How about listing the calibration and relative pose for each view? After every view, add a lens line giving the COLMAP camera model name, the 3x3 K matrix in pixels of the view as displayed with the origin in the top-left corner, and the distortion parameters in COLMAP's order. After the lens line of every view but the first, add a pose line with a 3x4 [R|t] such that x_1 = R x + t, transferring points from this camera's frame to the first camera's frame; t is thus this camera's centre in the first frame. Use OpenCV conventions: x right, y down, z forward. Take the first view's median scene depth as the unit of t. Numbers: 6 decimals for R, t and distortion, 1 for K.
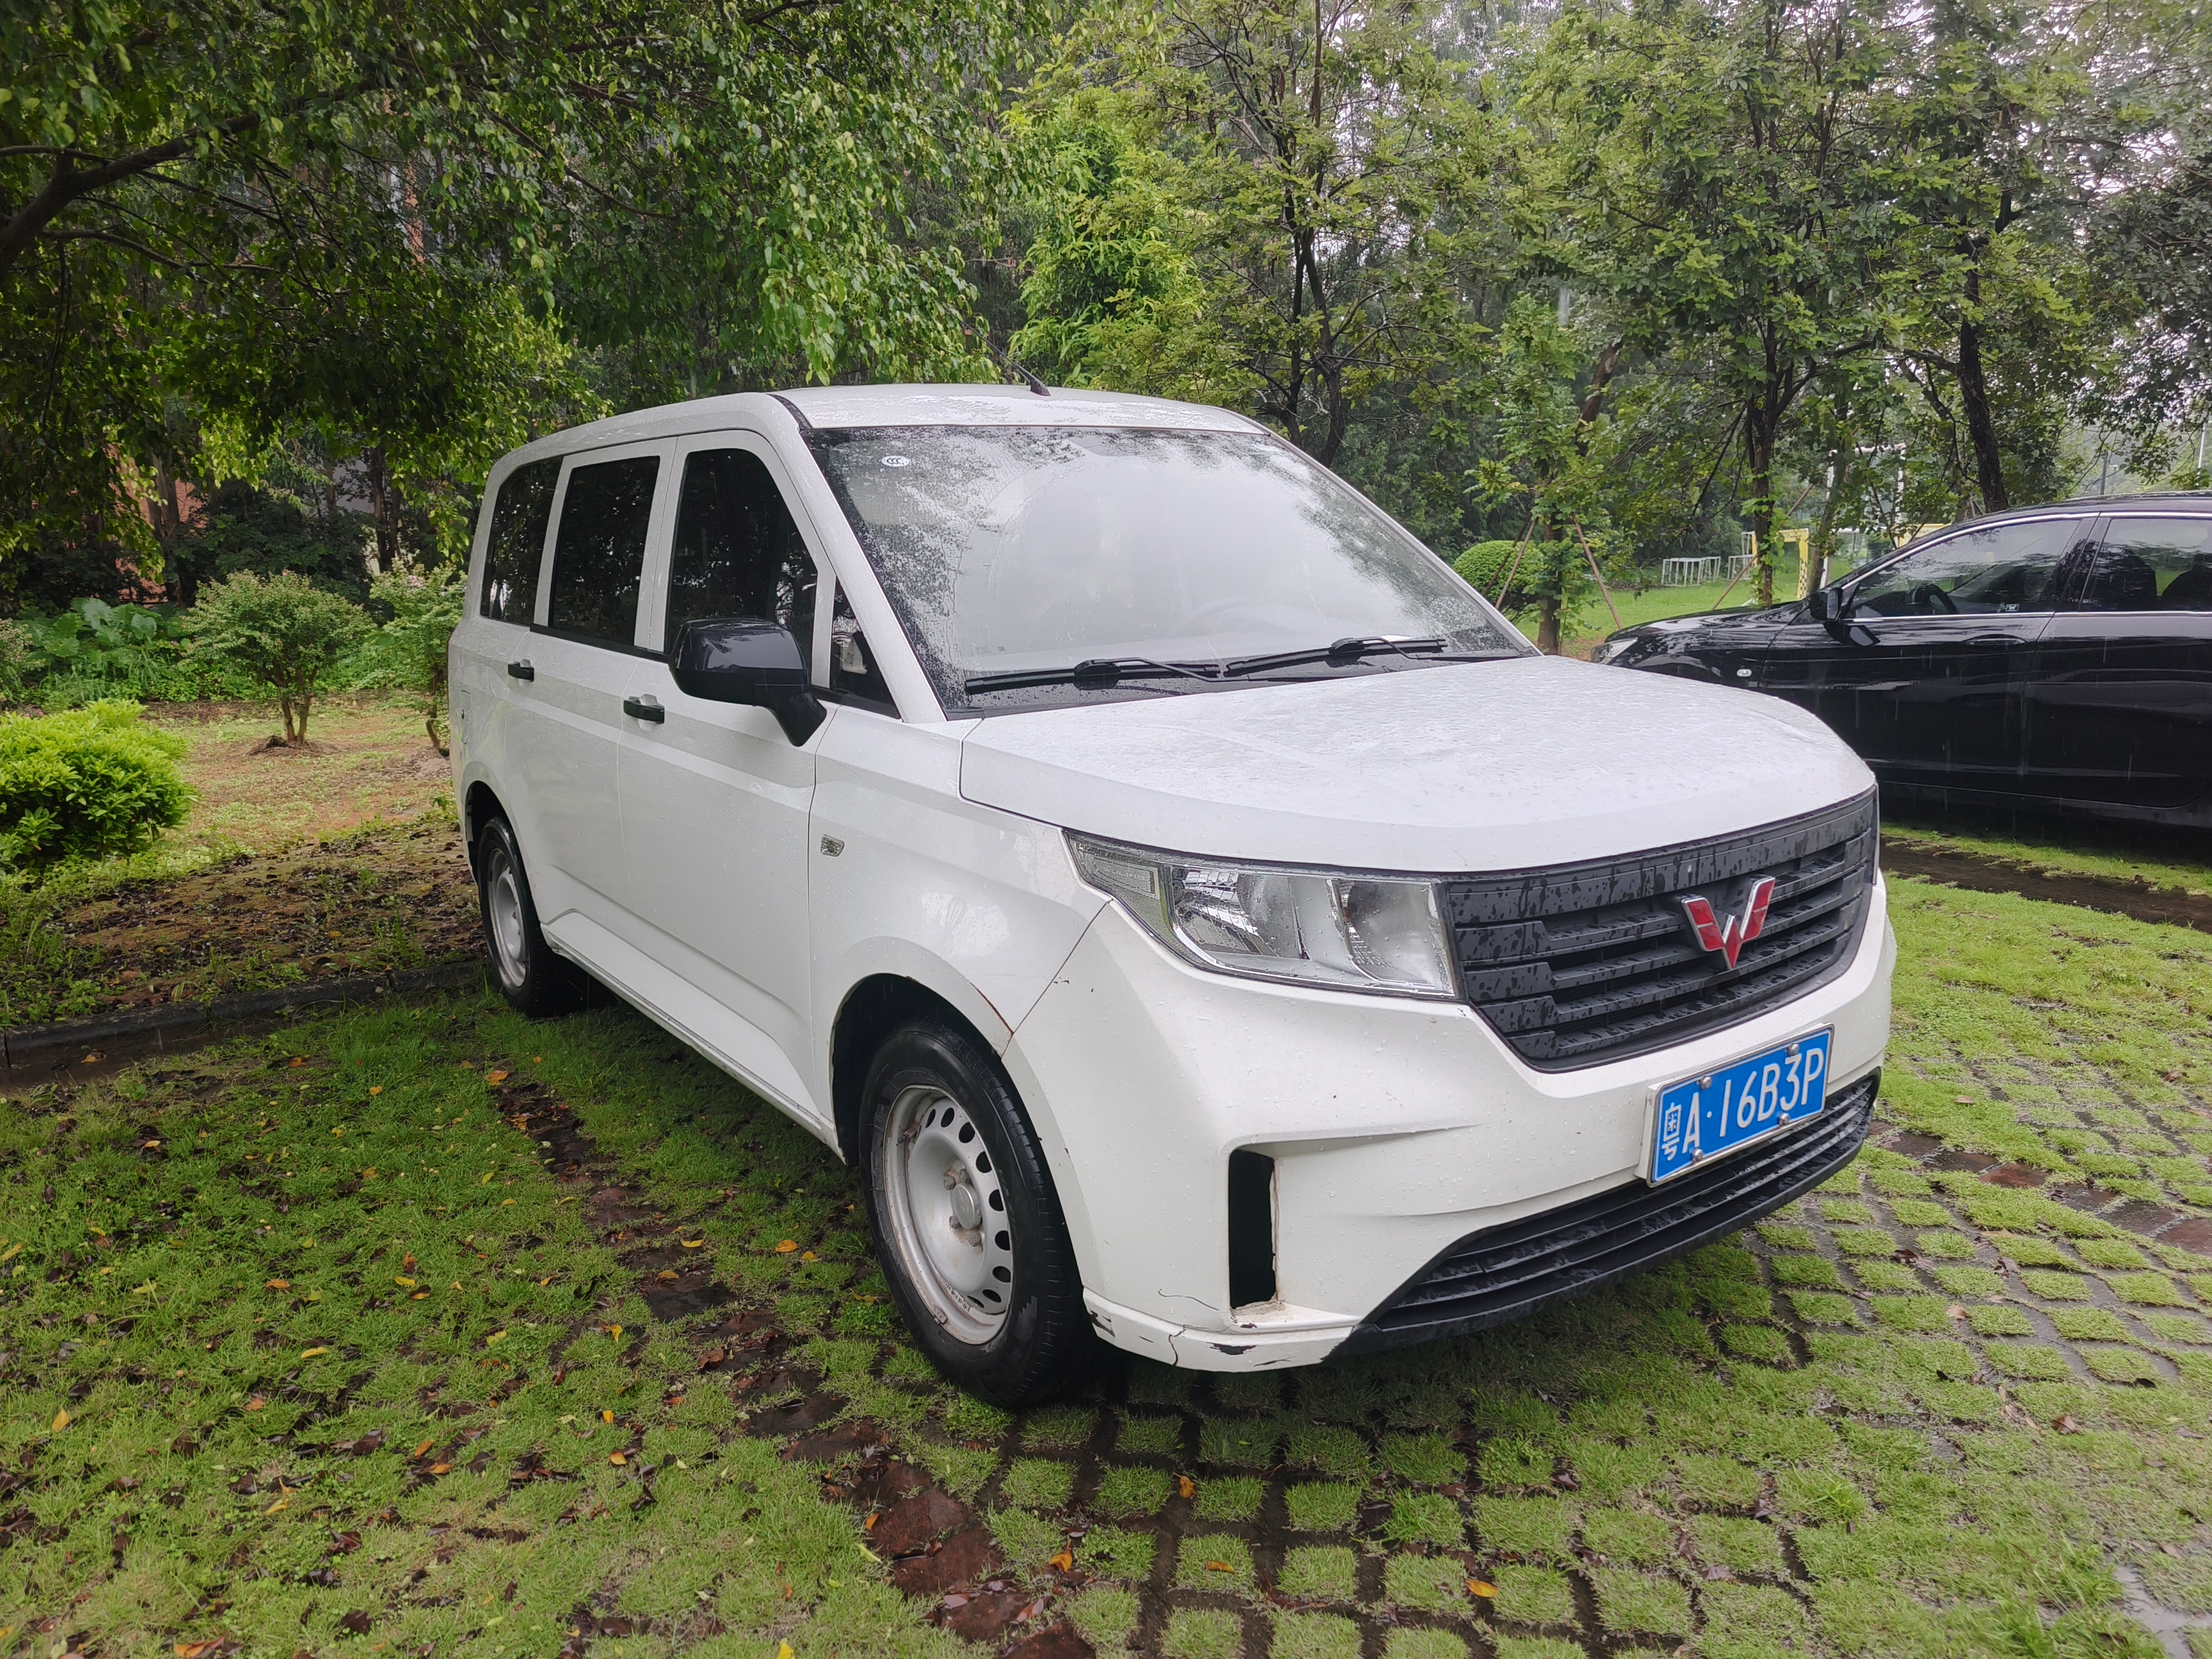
lens RADIAL K [[1517.2, 0, 1112.9], [0, 1517.2, 839.9], [0, 0, 1]] dist [0.050051, -0.058188]
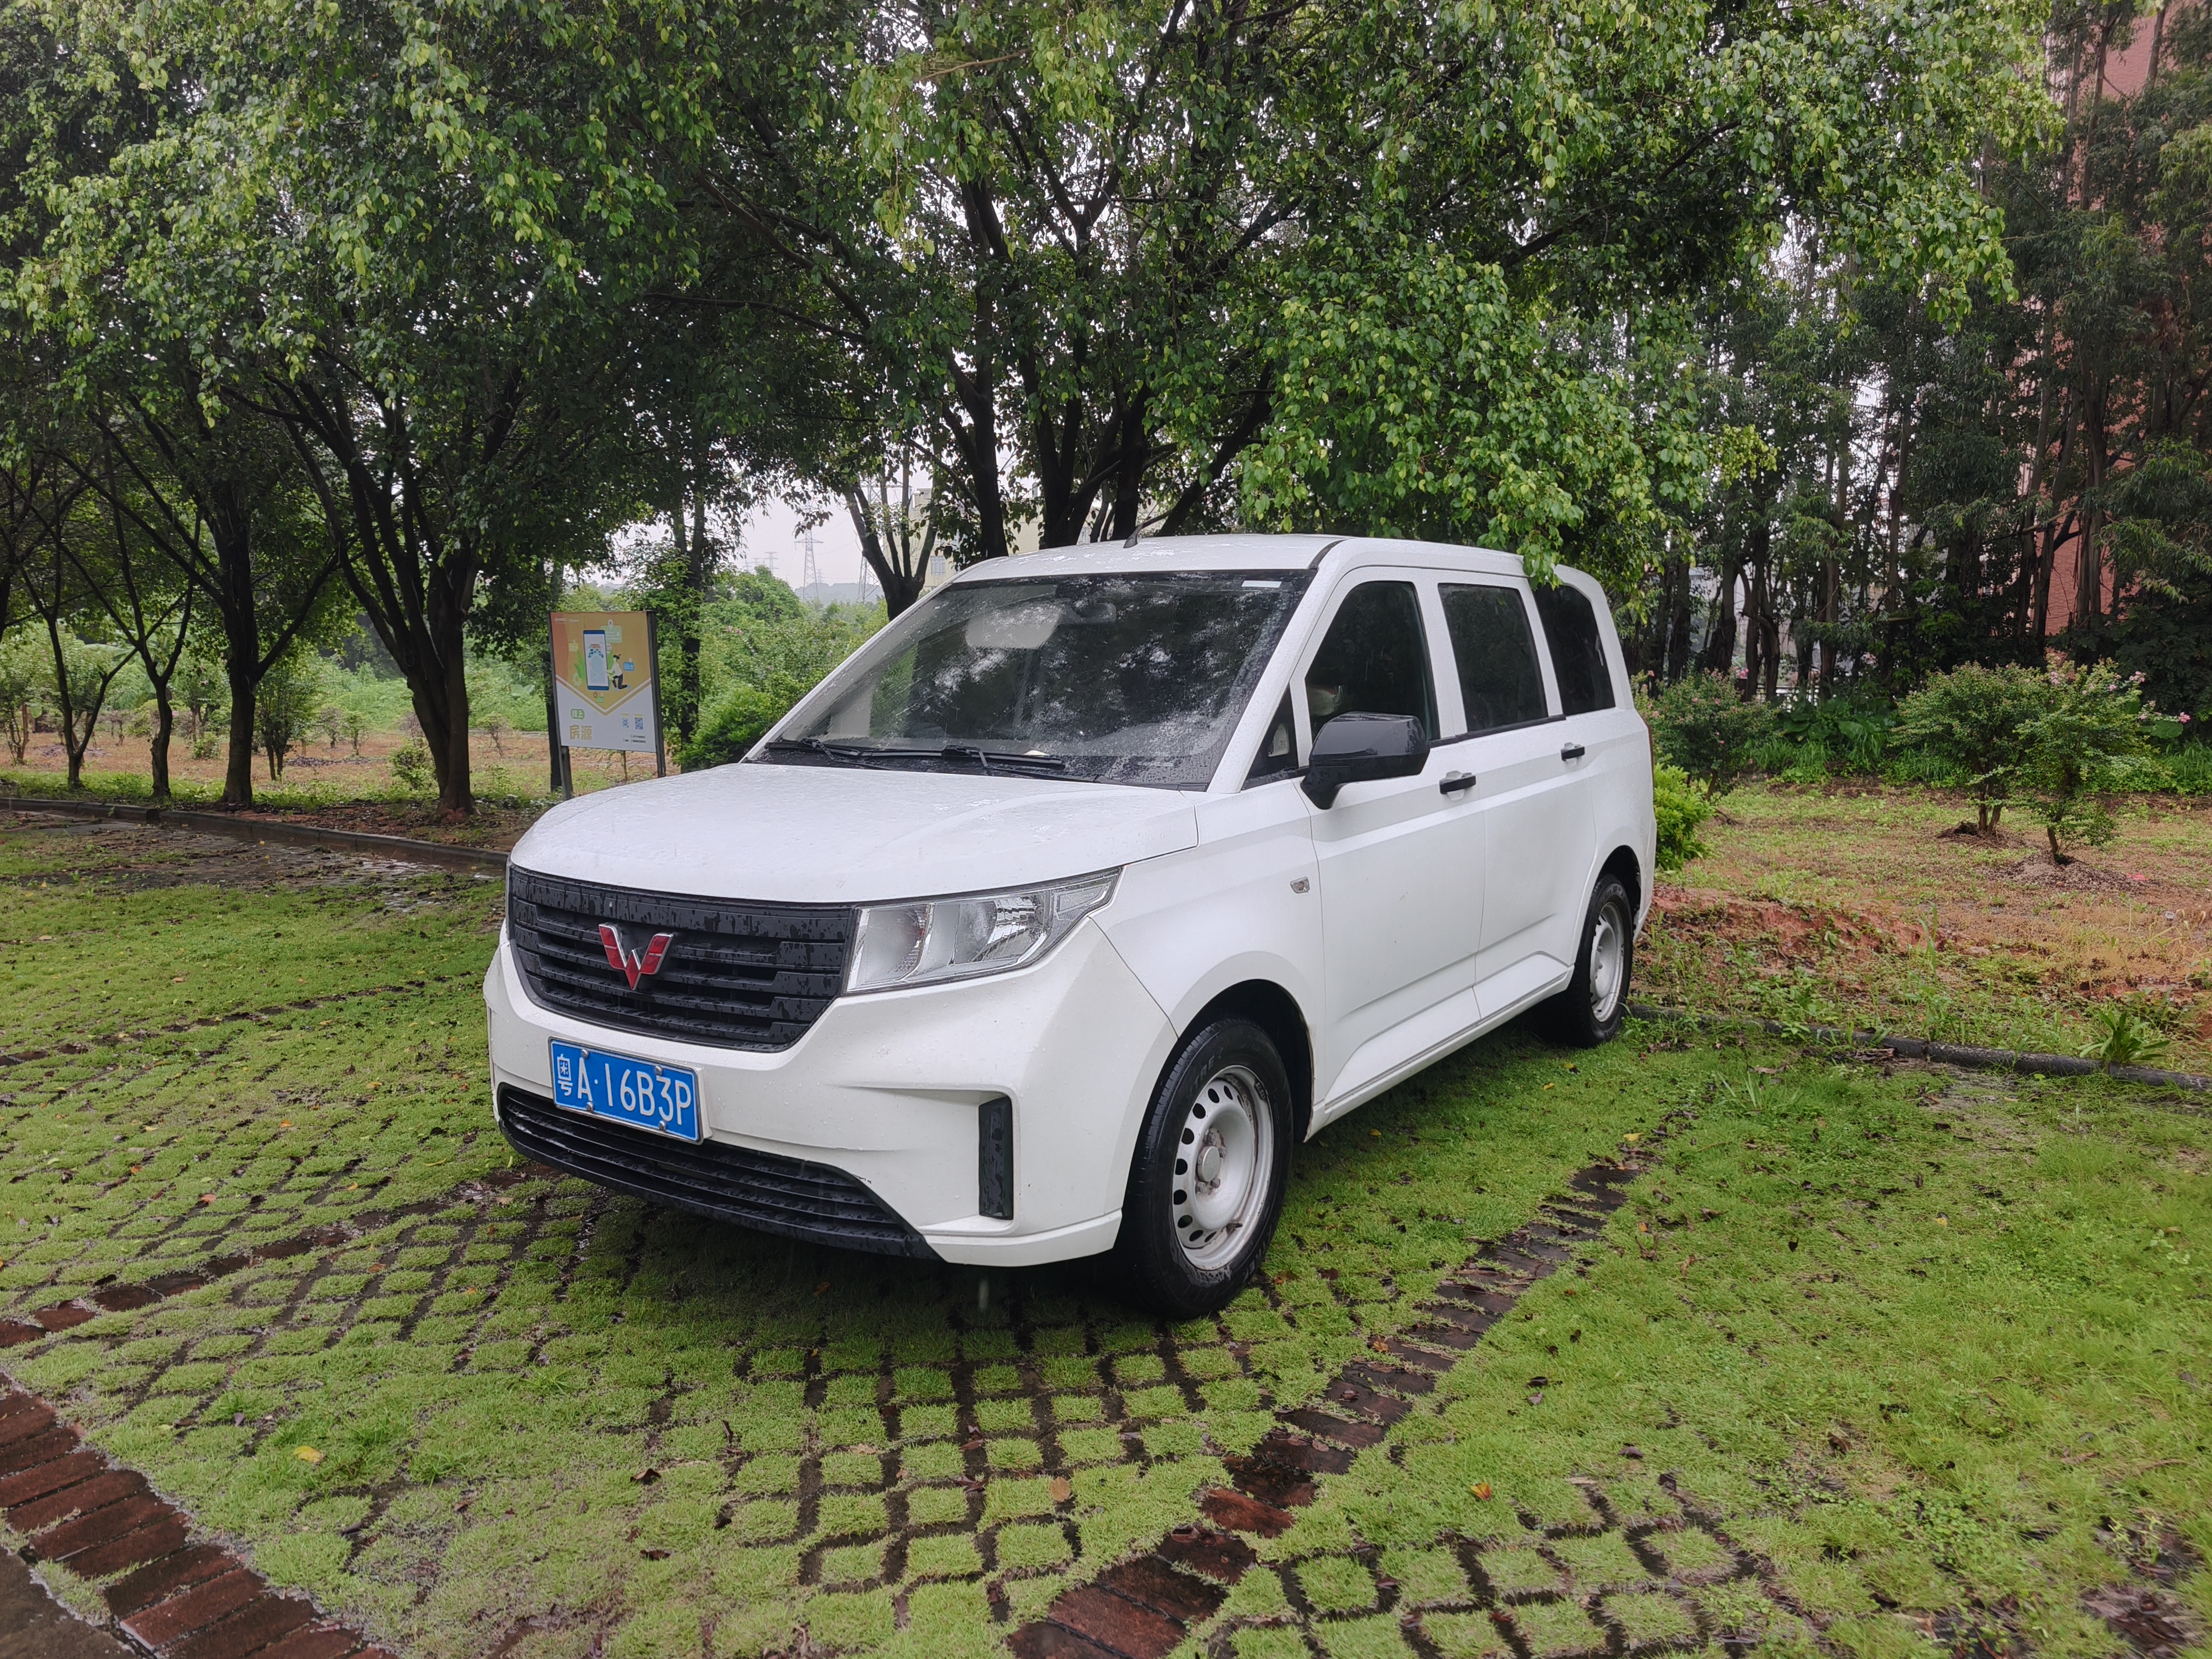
lens RADIAL K [[1517.2, 0, 1104.7], [0, 1517.2, 825.5], [0, 0, 1]] dist [0.050051, -0.058188]
pose [[0.347435, 0.134599, -0.927994, 1.852187], [-0.193005, 0.978719, 0.069696, -0.241579], [0.917626, 0.154893, 0.366019, 0.896886]]
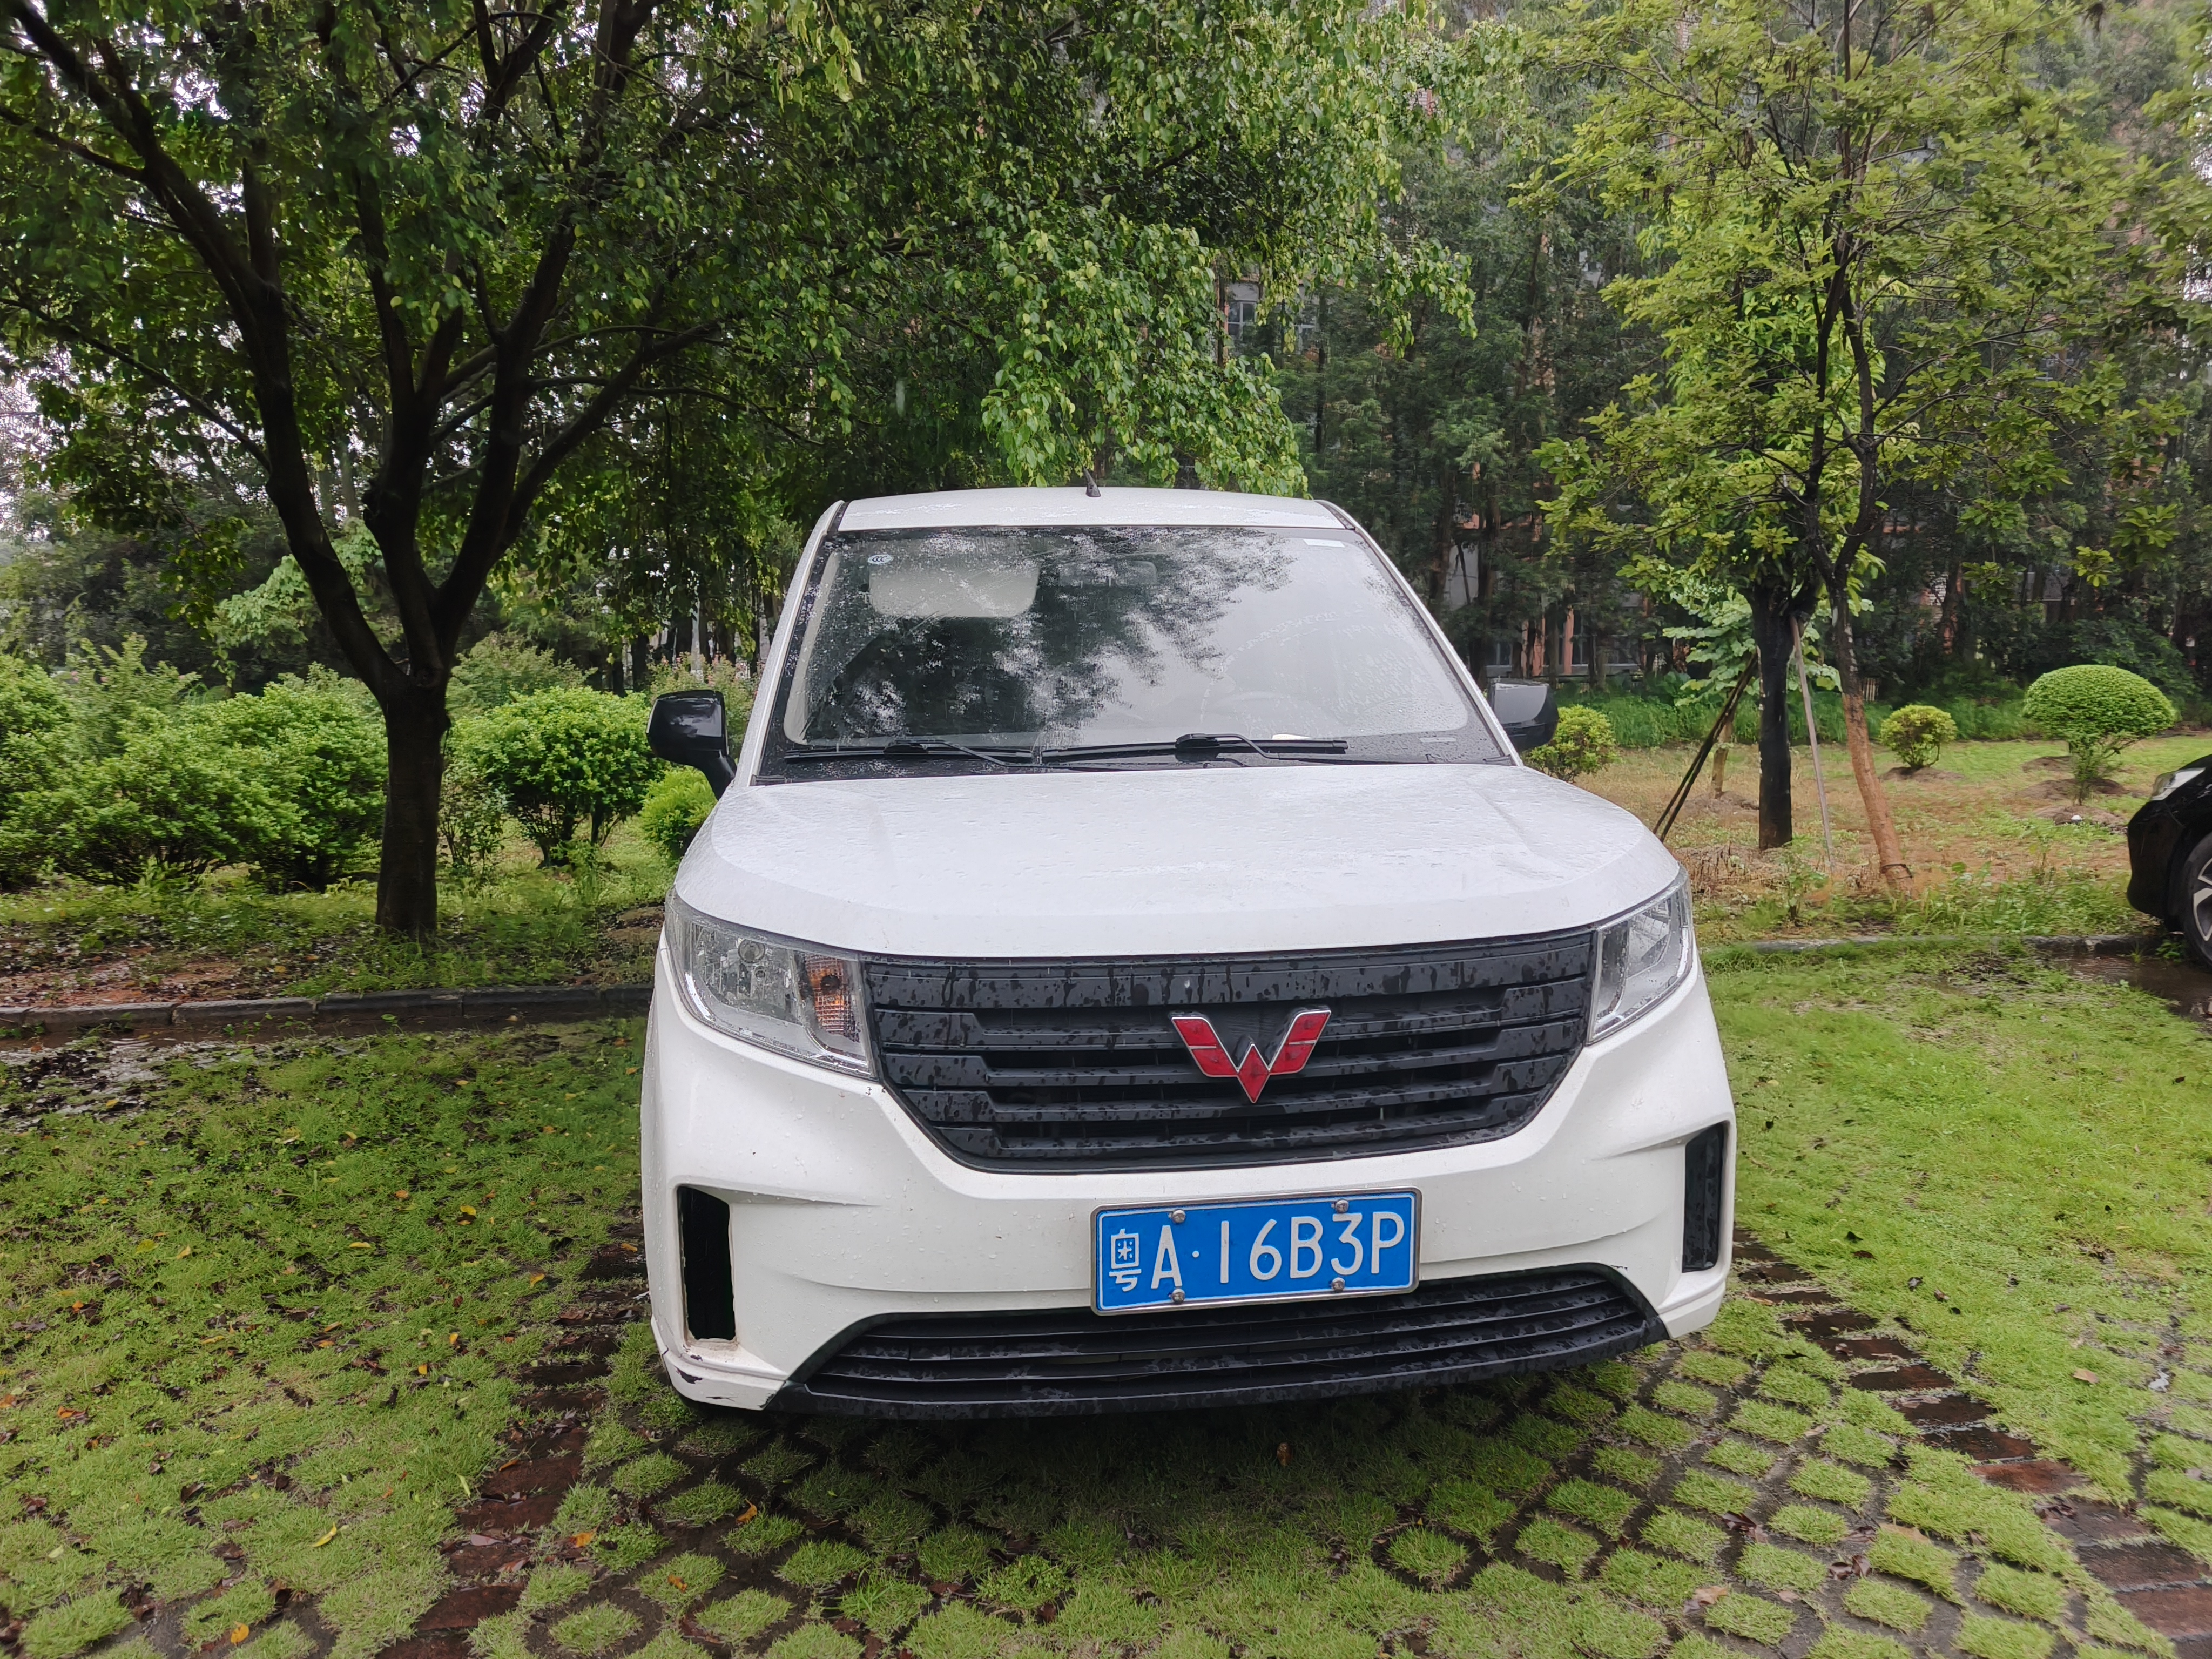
lens RADIAL K [[1517.2, 0, 1117.0], [0, 1517.2, 848.3], [0, 0, 1]] dist [0.050051, -0.058188]
pose [[0.887128, 0.077627, -0.454948, 0.762345], [-0.102586, 0.994260, -0.030389, -0.031718], [0.449977, 0.073630, 0.889999, 0.144368]]
